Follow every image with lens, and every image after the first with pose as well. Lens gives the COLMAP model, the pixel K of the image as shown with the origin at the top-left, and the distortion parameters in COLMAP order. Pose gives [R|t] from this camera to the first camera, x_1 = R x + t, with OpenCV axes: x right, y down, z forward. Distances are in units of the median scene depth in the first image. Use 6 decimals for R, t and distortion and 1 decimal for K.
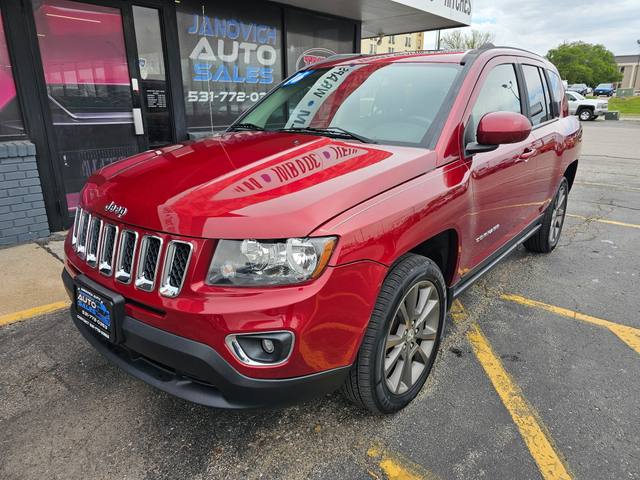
lens RADIAL K [[428.6, 0, 318.1], [0, 428.6, 238.3], [0, 0, 1]] dist [0.051414, -0.046731]
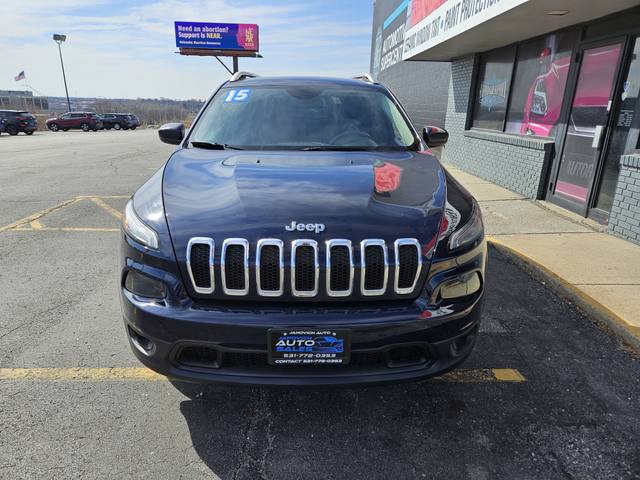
lens RADIAL K [[426.3, 0, 311.9], [0, 426.3, 240.2], [0, 0, 1]] dist [0.067238, -0.055828]
pose [[-0.754875, 0.178310, -0.631165, 0.874611], [-0.217353, 0.839943, 0.497247, -0.409235], [0.618806, 0.512545, -0.595296, 1.238351]]
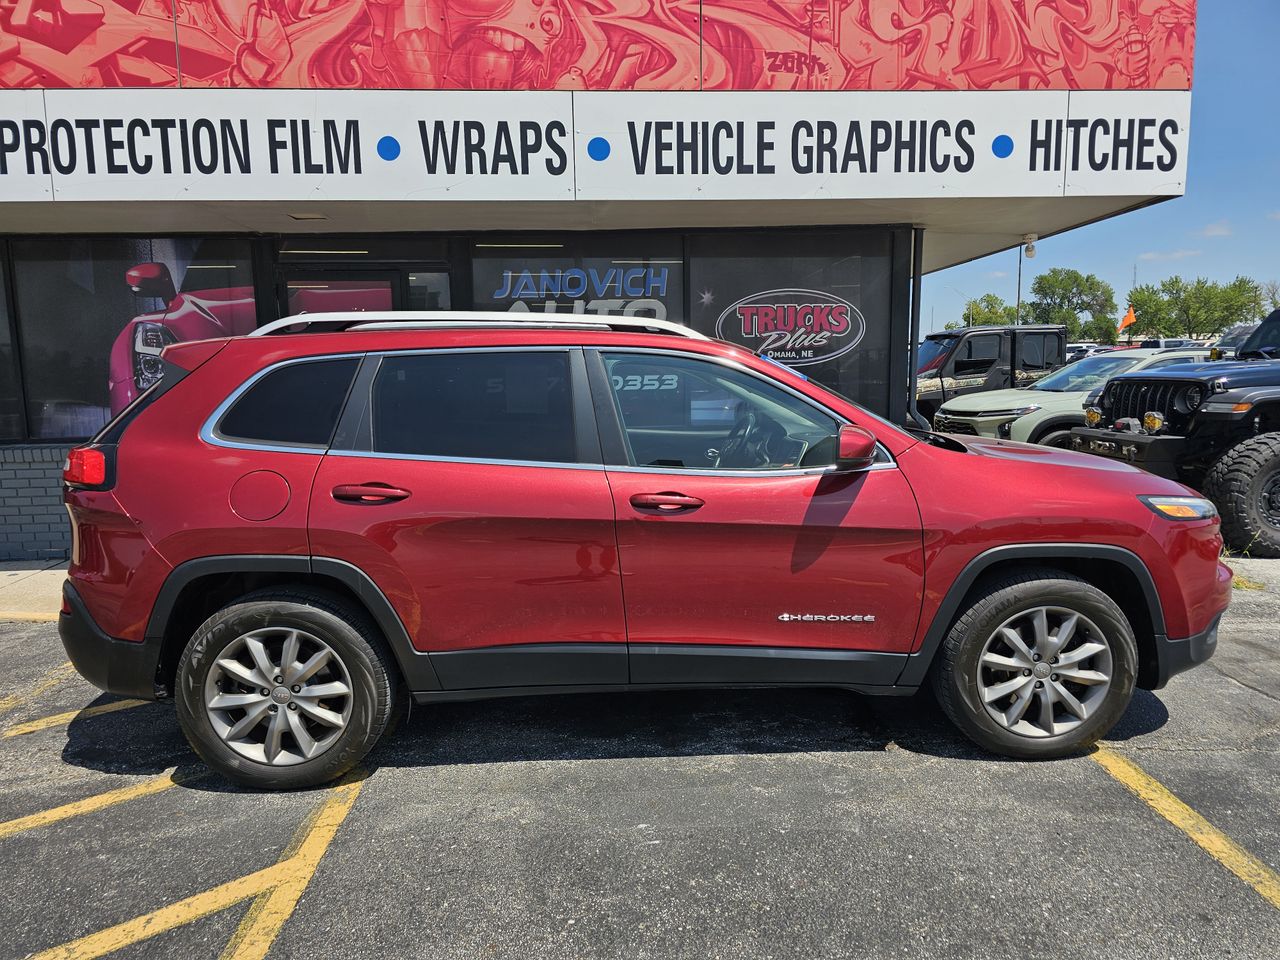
lens RADIAL K [[863.1, 0, 642.7], [0, 863.1, 494.3], [0, 0, 1]] dist [0.048205, -0.041772]
pose [[0.689895, 0.092747, -0.717943, 0.863250], [-0.201272, 0.977230, -0.067166, -0.118970], [0.695366, 0.190839, 0.692854, 0.260197]]
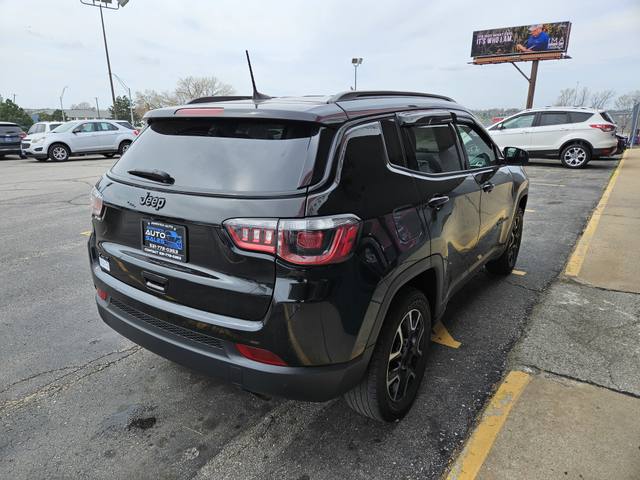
lens RADIAL K [[426.3, 0, 319.9], [0, 426.3, 244.2], [0, 0, 1]] dist [0.067238, -0.055828]
pose [[-0.996870, 0.020926, -0.076238, 0.173969], [-0.025742, 0.825865, 0.563280, -0.463607], [0.074749, 0.563479, -0.822742, 1.295498]]
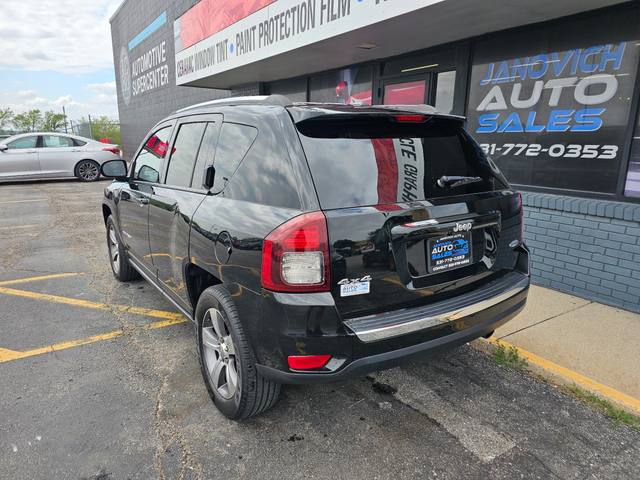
lens RADIAL K [[428.6, 0, 316.6], [0, 428.6, 238.7], [0, 0, 1]] dist [0.051414, -0.046731]
pose [[-0.286558, 0.215581, -0.933493, 0.757552], [-0.298997, 0.905566, 0.300916, -0.335599], [0.910212, 0.365342, -0.195039, 0.954120]]
